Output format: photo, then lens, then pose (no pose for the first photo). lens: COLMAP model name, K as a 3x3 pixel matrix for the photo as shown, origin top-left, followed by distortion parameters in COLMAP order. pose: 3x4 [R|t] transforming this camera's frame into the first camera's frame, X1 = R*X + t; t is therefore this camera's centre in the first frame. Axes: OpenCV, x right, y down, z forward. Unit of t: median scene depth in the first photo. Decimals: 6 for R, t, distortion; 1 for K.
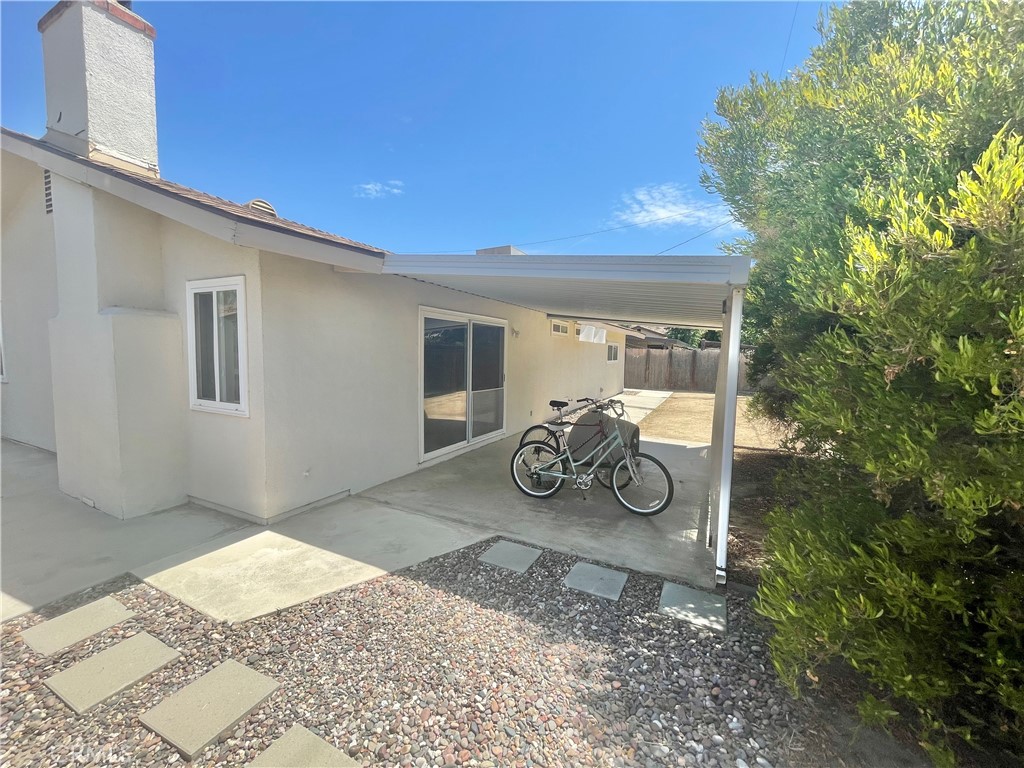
lens RADIAL K [[414.5, 0, 515.9], [0, 414.5, 386.2], [0, 0, 1]] dist [0.000627, 0.000242]
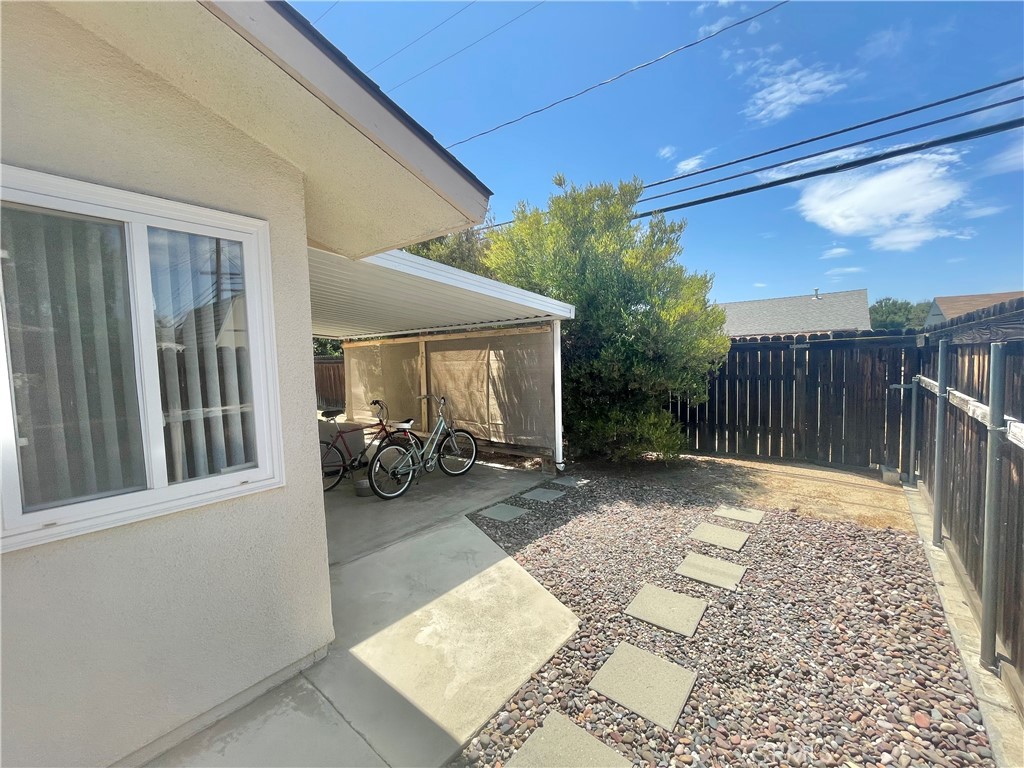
lens RADIAL K [[414.5, 0, 512.6], [0, 414.5, 390.1], [0, 0, 1]] dist [0.000627, 0.000242]
pose [[0.223024, -0.100593, 0.969609, -1.255272], [0.113539, 0.990572, 0.076653, -0.062093], [-0.968178, 0.092993, 0.232343, 0.666997]]
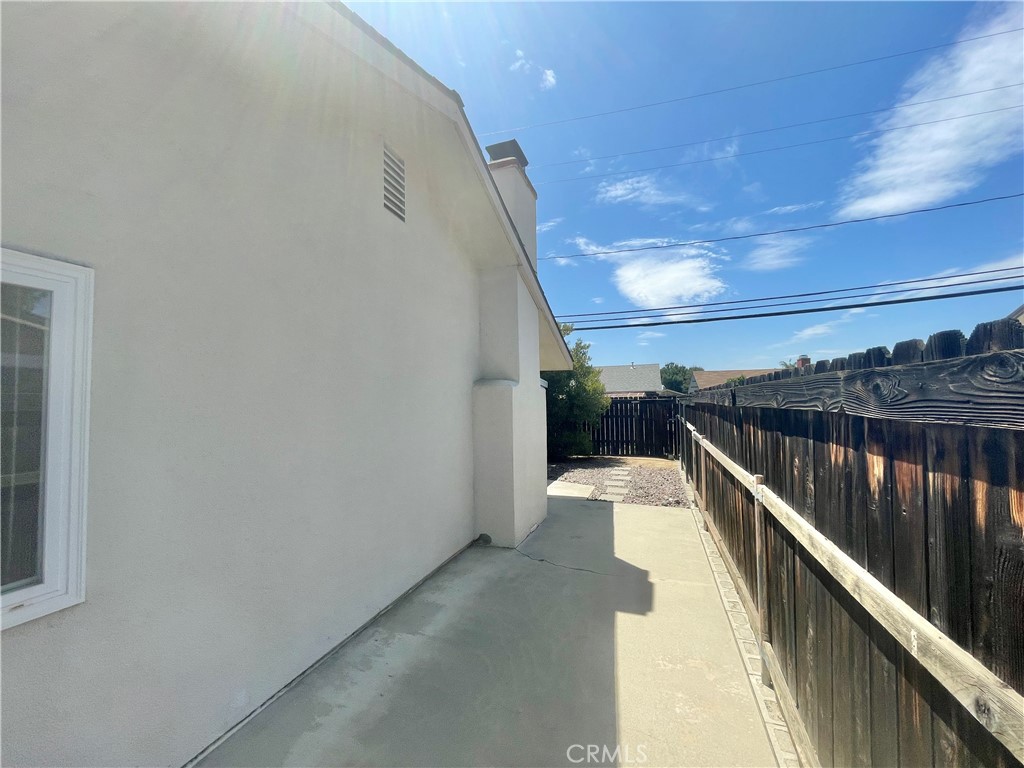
lens RADIAL K [[414.5, 0, 515.2], [0, 414.5, 384.2], [0, 0, 1]] dist [0.000627, 0.000242]
pose [[-0.139930, 0.019287, 0.989973, -3.024404], [0.086666, 0.996212, -0.007159, -0.217537], [-0.986361, 0.084795, -0.141072, 1.566923]]
